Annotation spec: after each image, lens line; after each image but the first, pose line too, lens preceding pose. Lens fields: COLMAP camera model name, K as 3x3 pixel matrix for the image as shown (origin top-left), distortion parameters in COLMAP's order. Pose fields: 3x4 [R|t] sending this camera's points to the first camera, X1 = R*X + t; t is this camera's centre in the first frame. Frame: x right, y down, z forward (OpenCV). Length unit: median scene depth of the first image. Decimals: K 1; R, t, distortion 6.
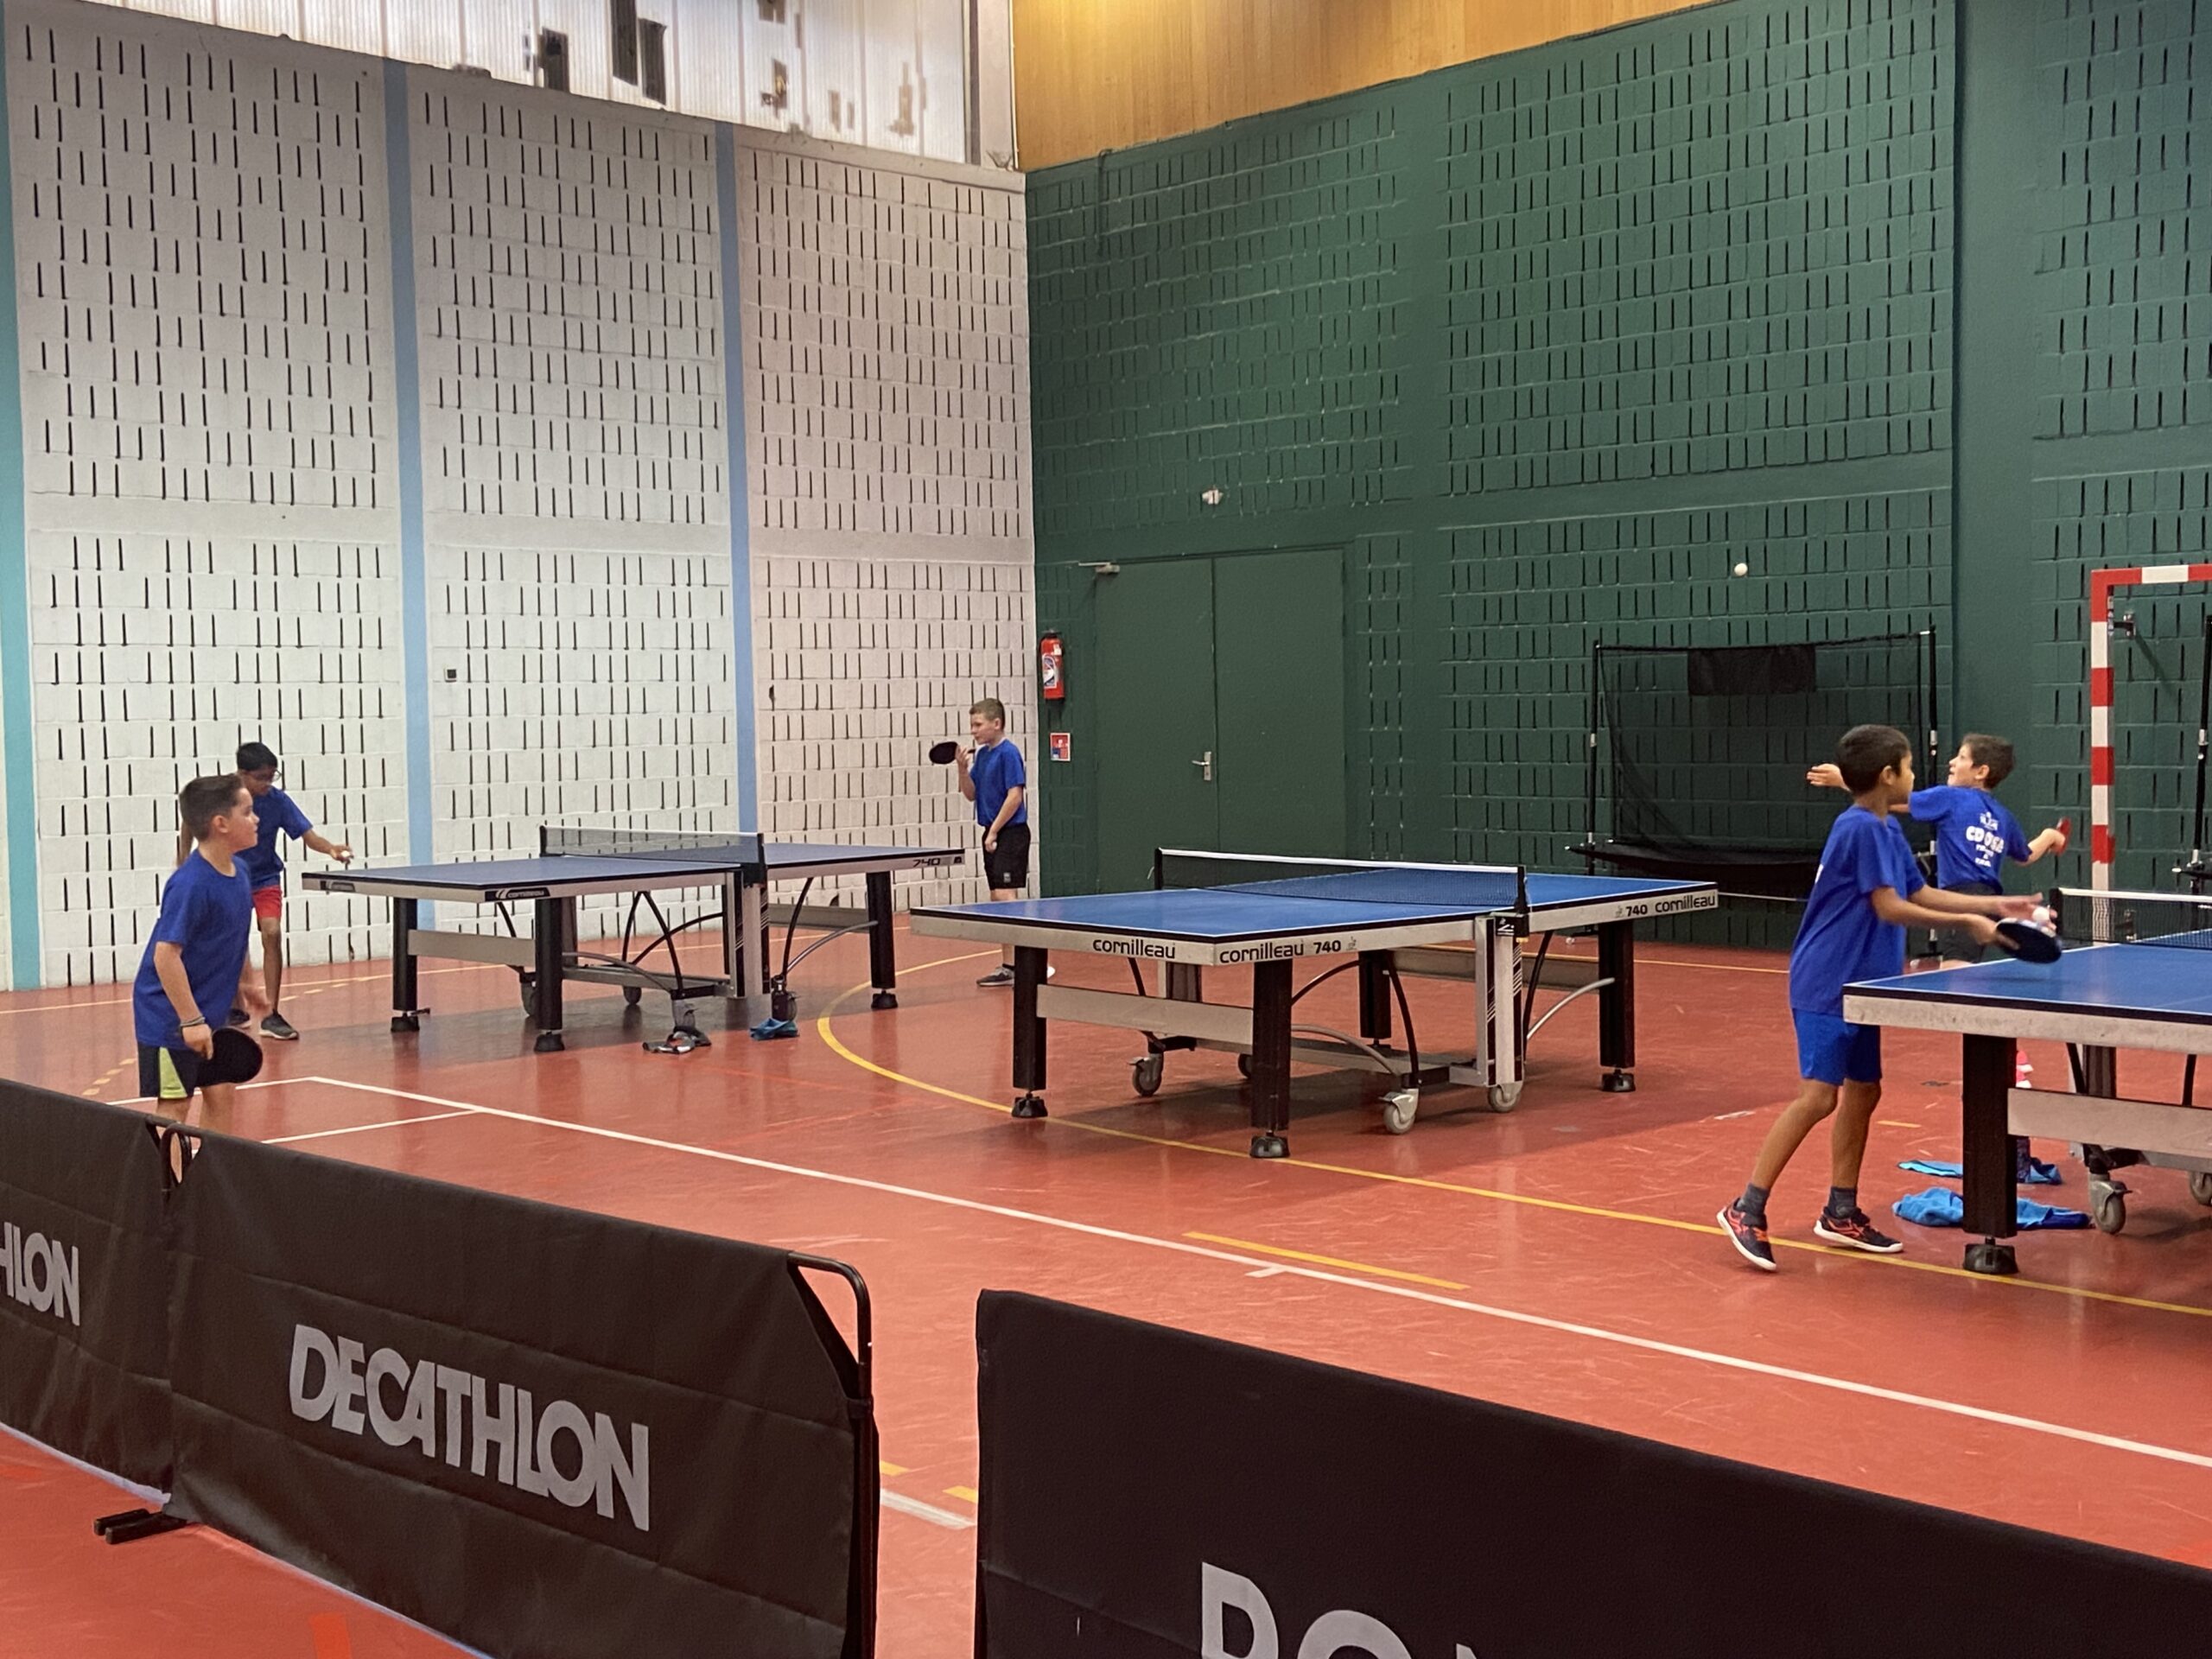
lens RADIAL K [[2604.5, 0, 1146.6], [0, 2604.5, 826.4], [0, 0, 1]] dist [0.135339, -0.149027]
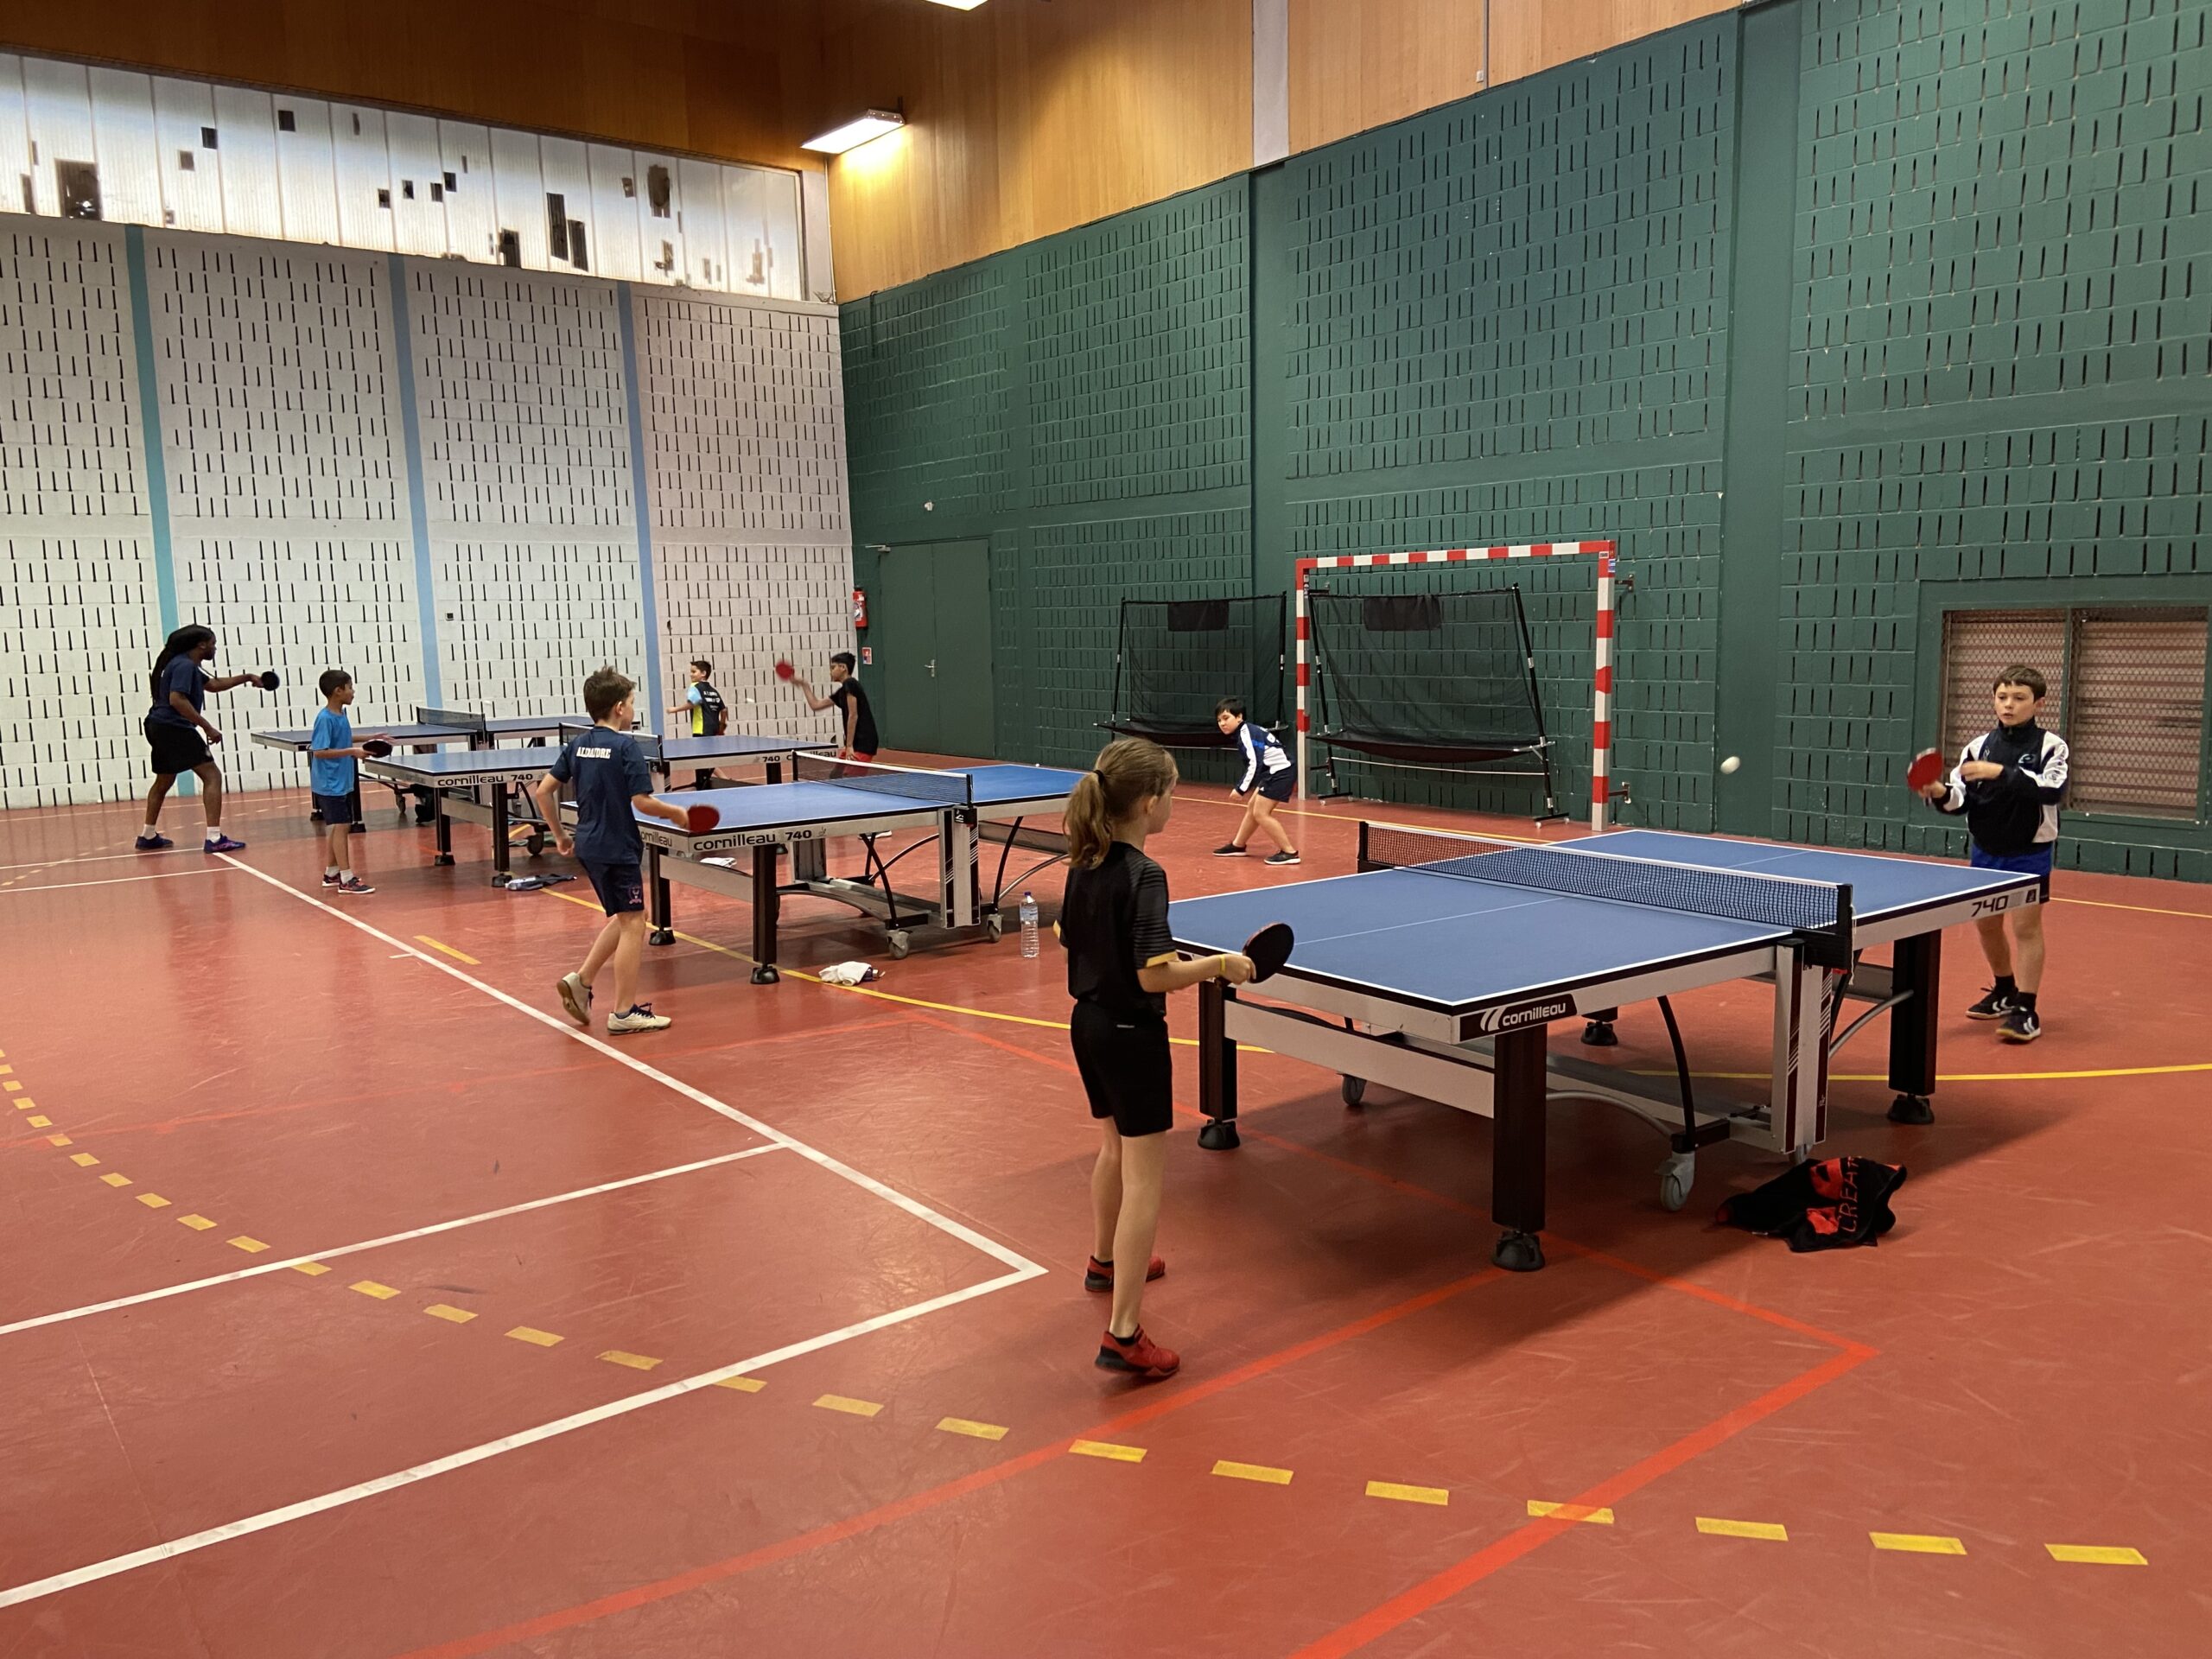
lens RADIAL K [[1650.3, 0, 1140.8], [0, 1650.3, 837.1], [0, 0, 1]] dist [0.146694, -0.175911]
pose [[0.995211, 0.007785, -0.097444, 0.278709], [0.001093, 0.995875, 0.090732, -0.012138], [0.097748, -0.090404, 0.991097, -0.065972]]
